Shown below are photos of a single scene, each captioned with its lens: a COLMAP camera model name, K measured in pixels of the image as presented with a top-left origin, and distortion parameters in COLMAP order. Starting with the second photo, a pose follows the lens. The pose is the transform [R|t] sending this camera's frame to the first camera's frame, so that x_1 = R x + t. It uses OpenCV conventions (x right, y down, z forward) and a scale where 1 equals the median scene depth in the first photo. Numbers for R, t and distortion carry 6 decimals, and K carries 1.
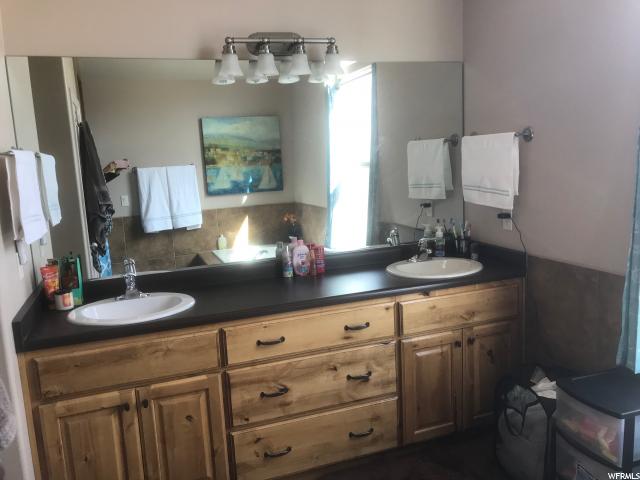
lens RADIAL K [[528.6, 0, 320.0], [0, 528.6, 240.0], [0, 0, 1]] dist [0.051147, 0.001439]
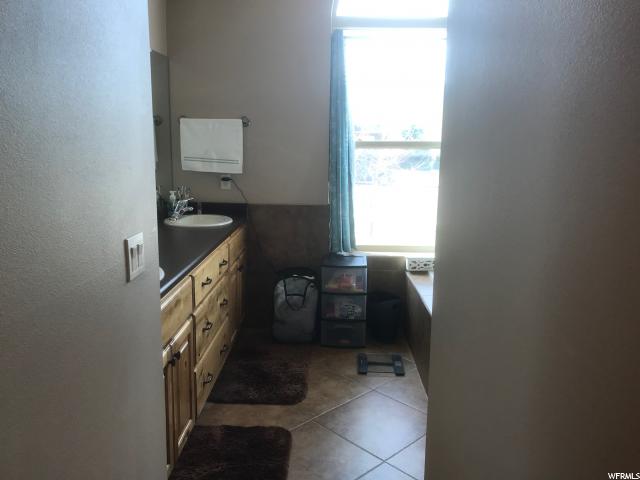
lens RADIAL K [[528.6, 0, 320.0], [0, 528.6, 240.0], [0, 0, 1]] dist [0.051147, 0.001439]
pose [[0.351890, -0.119842, 0.928338, -0.909379], [0.110717, 0.990137, 0.085852, 0.022140], [-0.929470, 0.072572, 0.361688, 0.285031]]
